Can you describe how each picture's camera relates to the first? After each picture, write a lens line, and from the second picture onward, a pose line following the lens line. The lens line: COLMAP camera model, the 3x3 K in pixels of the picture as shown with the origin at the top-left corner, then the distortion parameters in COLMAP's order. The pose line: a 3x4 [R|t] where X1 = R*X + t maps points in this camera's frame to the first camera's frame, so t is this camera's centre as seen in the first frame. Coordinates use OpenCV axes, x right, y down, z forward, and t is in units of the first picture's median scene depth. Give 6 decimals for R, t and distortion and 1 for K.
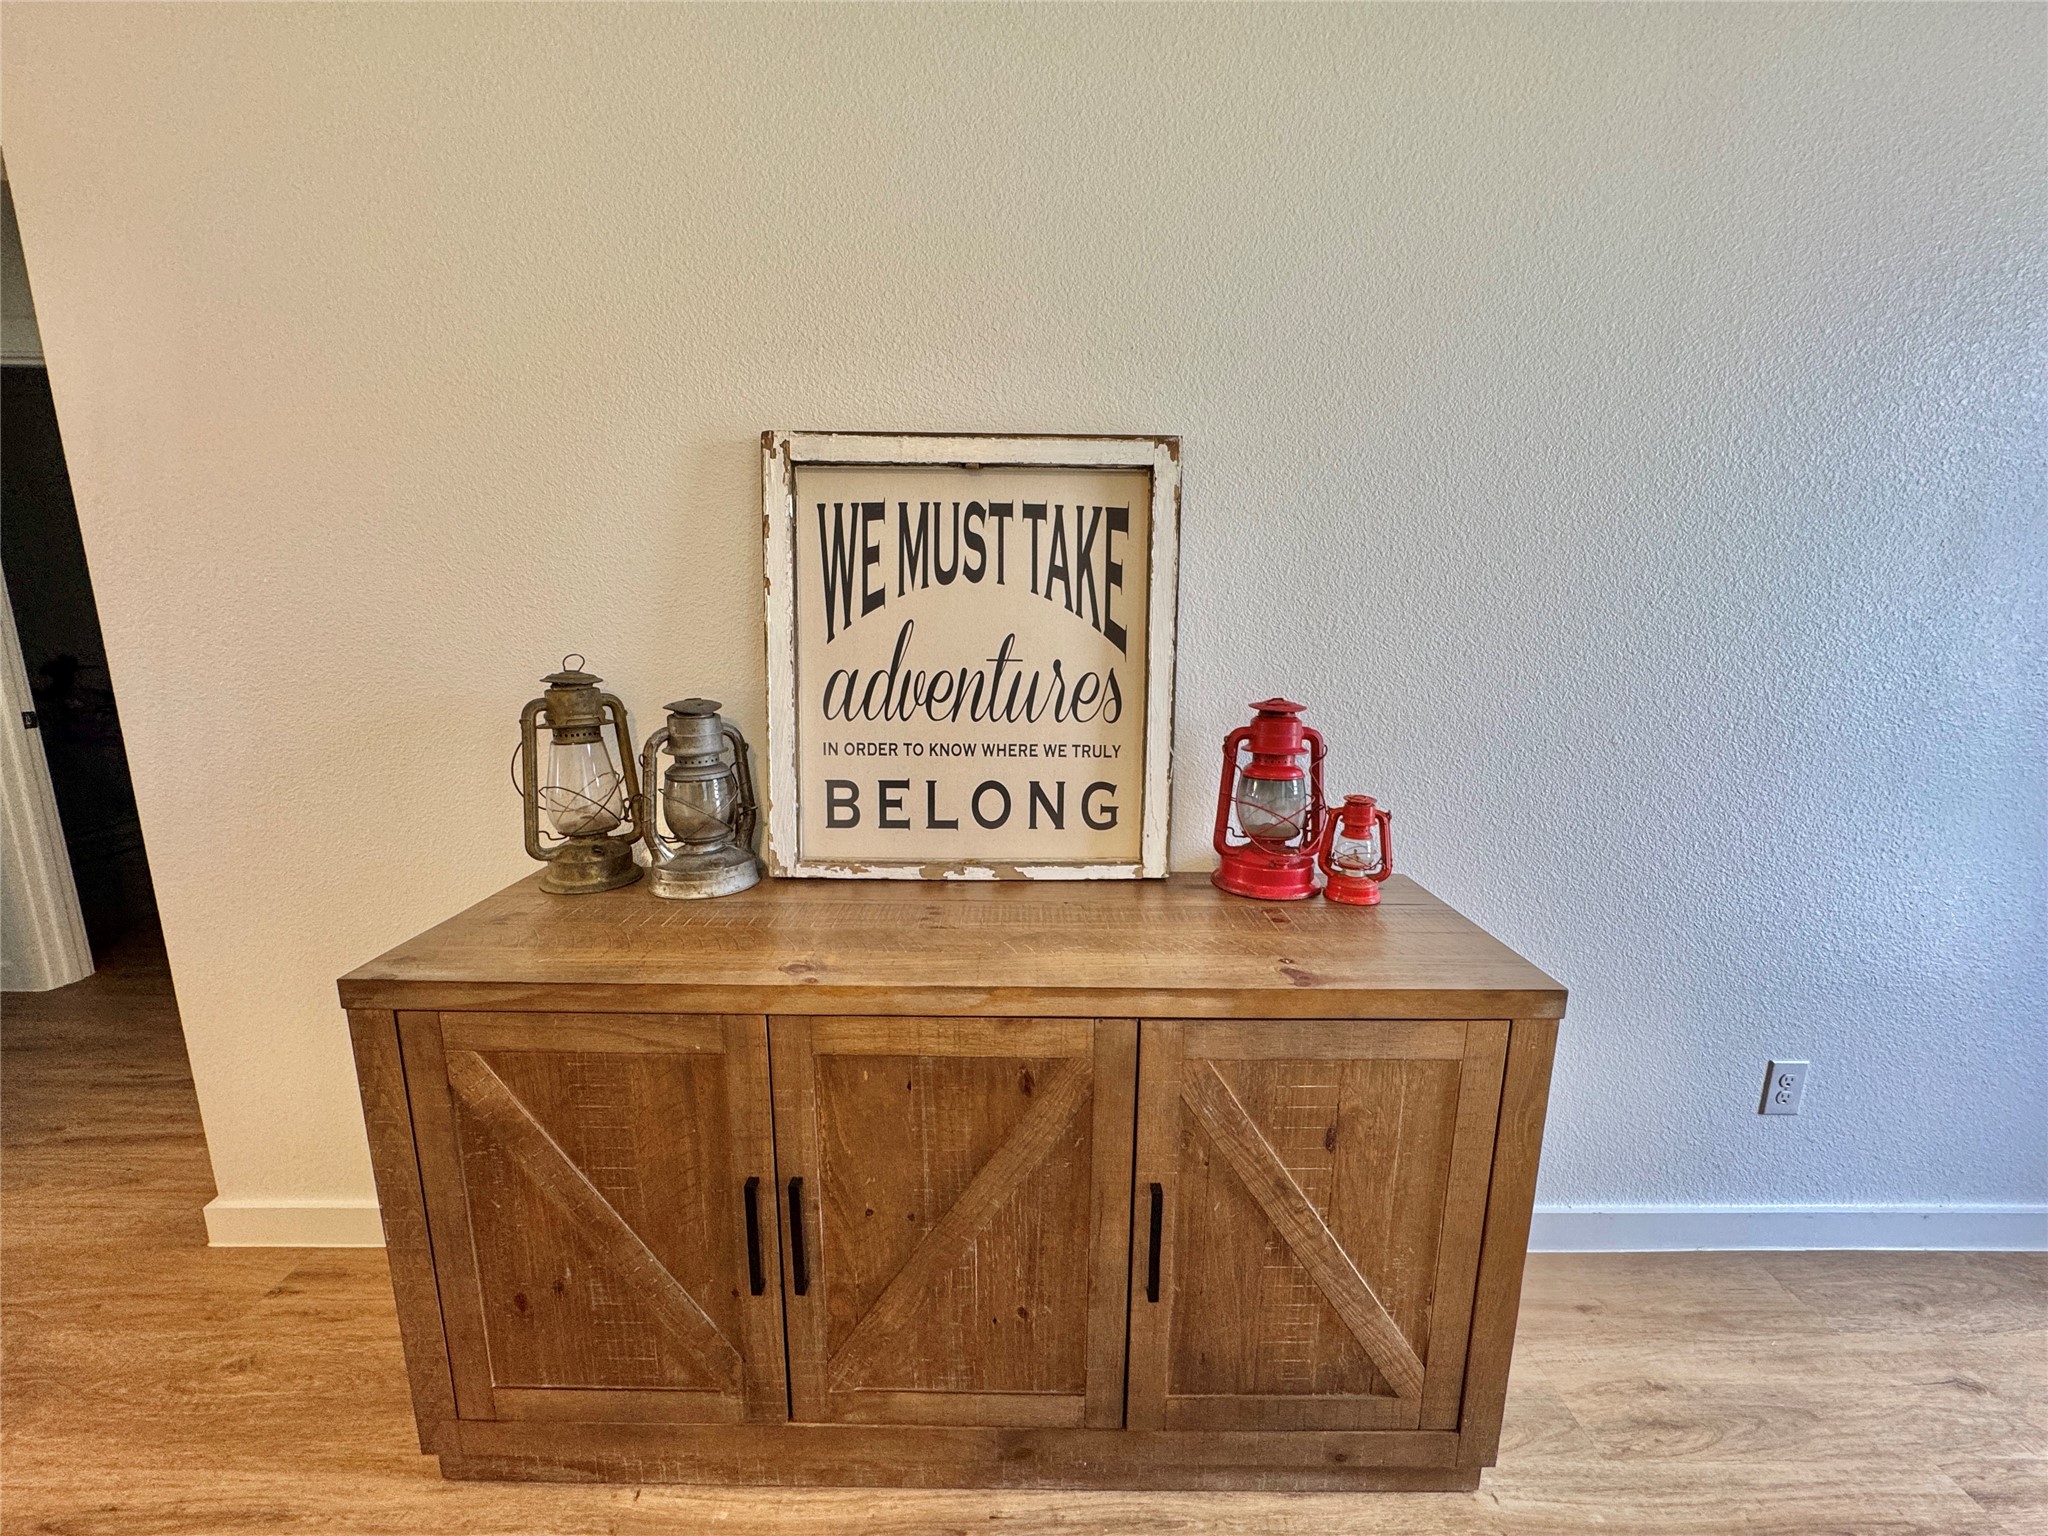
lens RADIAL K [[814.2, 0, 1025.4], [0, 814.2, 766.0], [0, 0, 1]] dist [-0.000185, -0.000370]
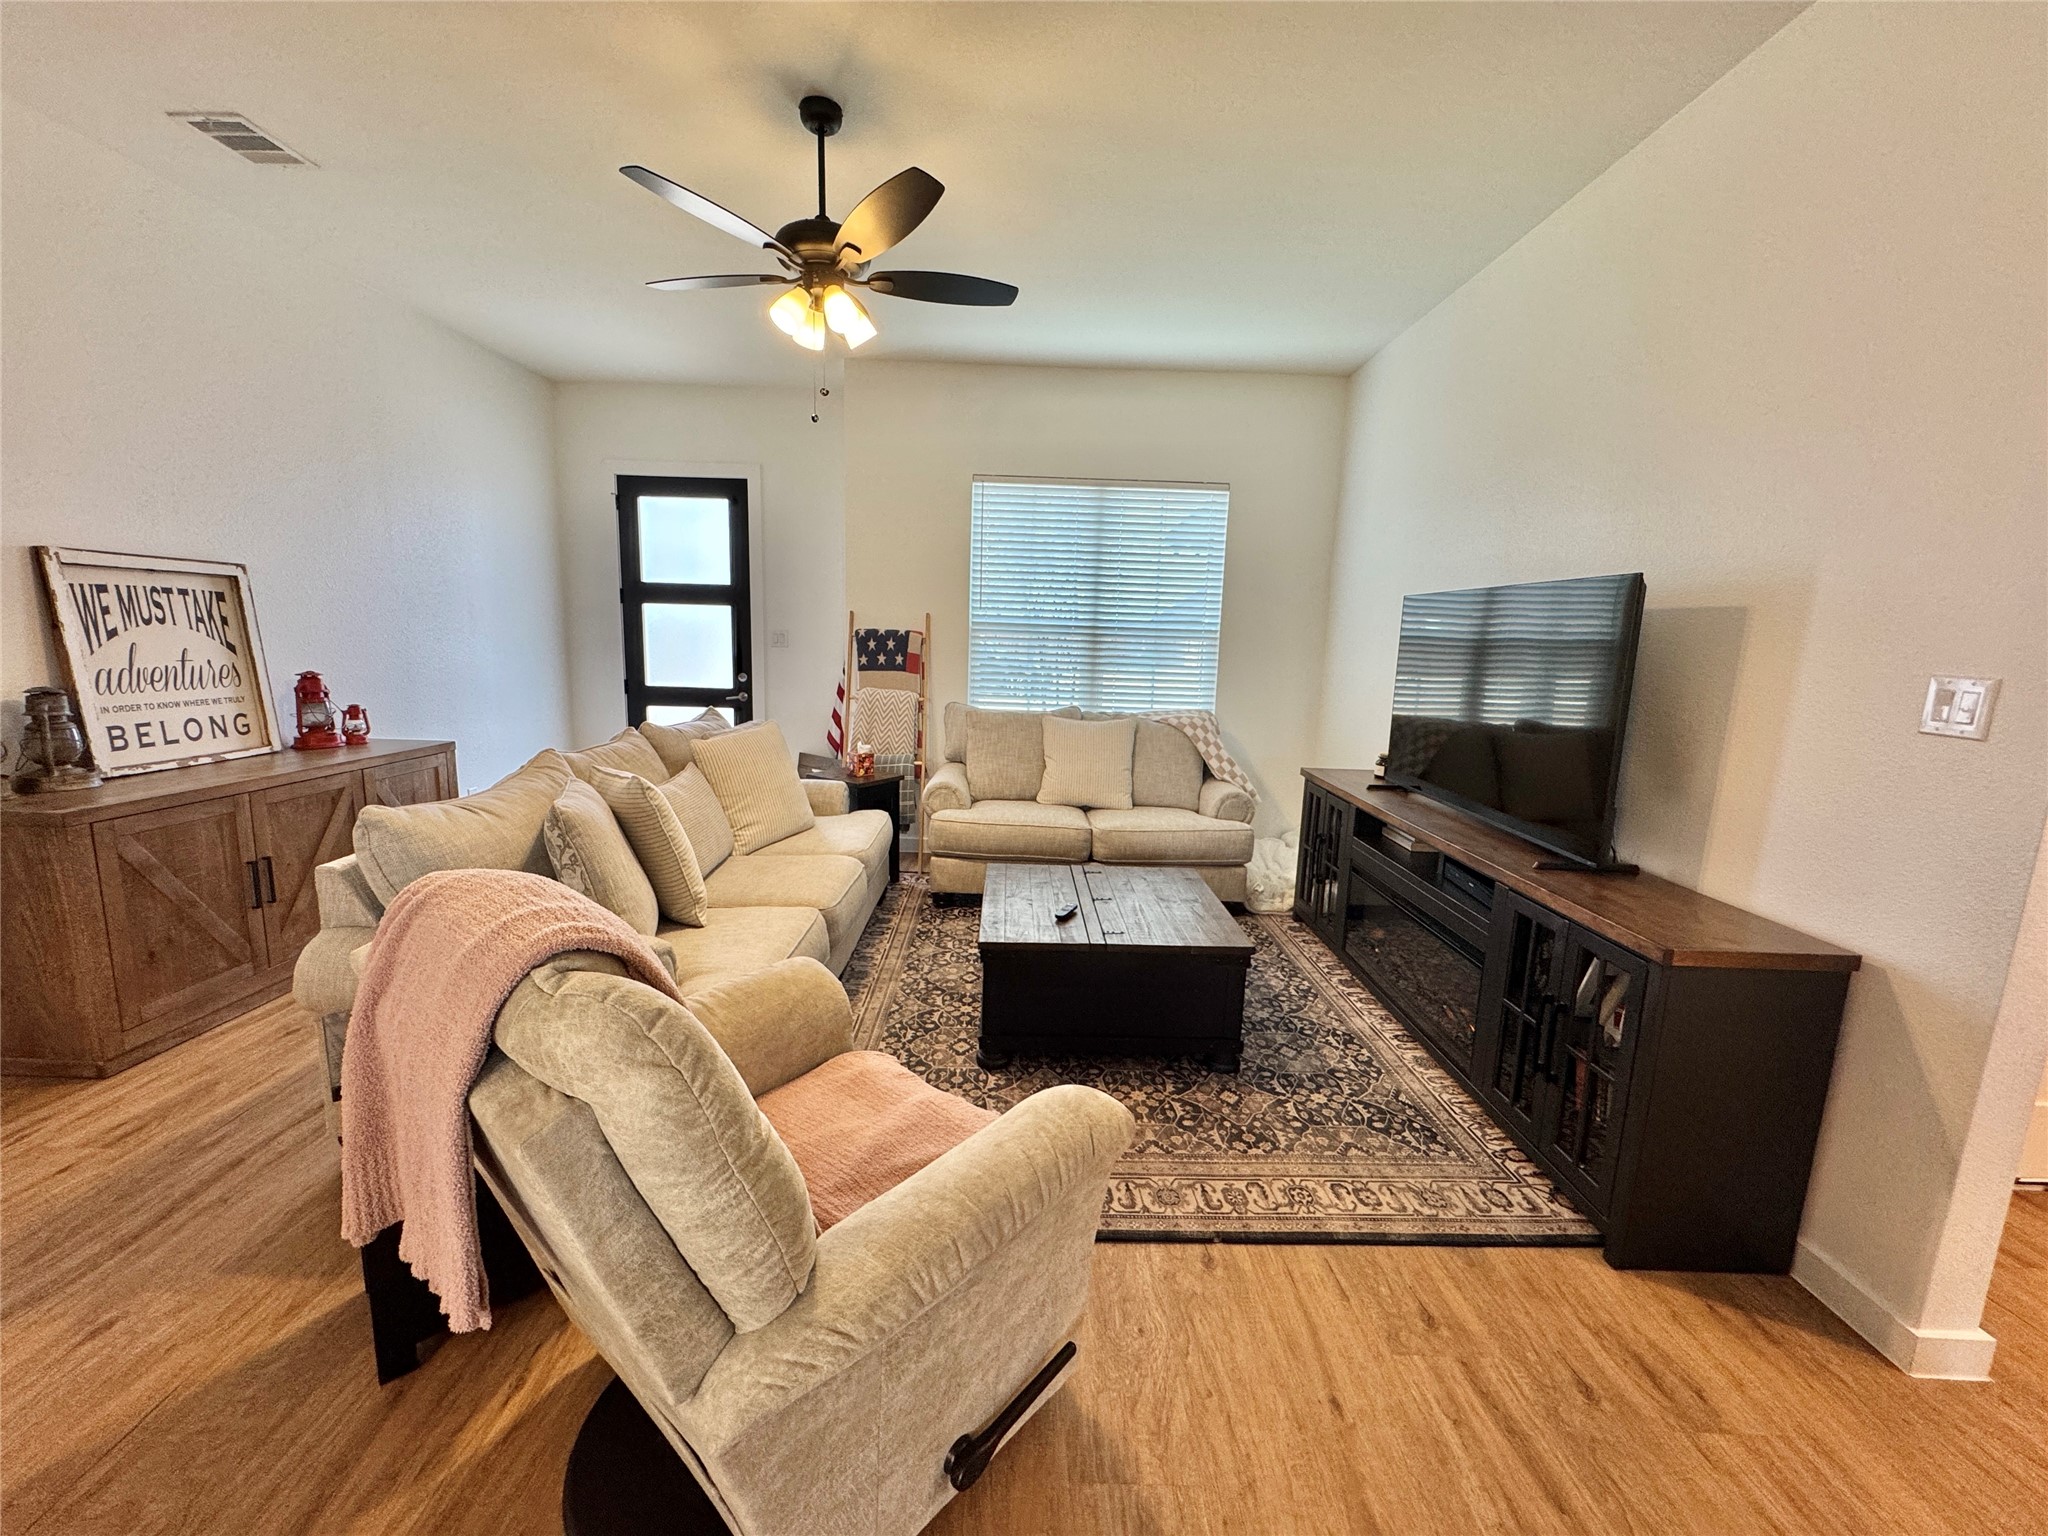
lens RADIAL K [[814.2, 0, 1025.4], [0, 814.2, 766.0], [0, 0, 1]] dist [-0.000185, -0.000370]
pose [[0.000049, -0.166990, 0.985959, -2.188612], [0.158899, 0.973433, 0.164861, 0.138161], [-0.987295, 0.156660, 0.026582, -1.196658]]
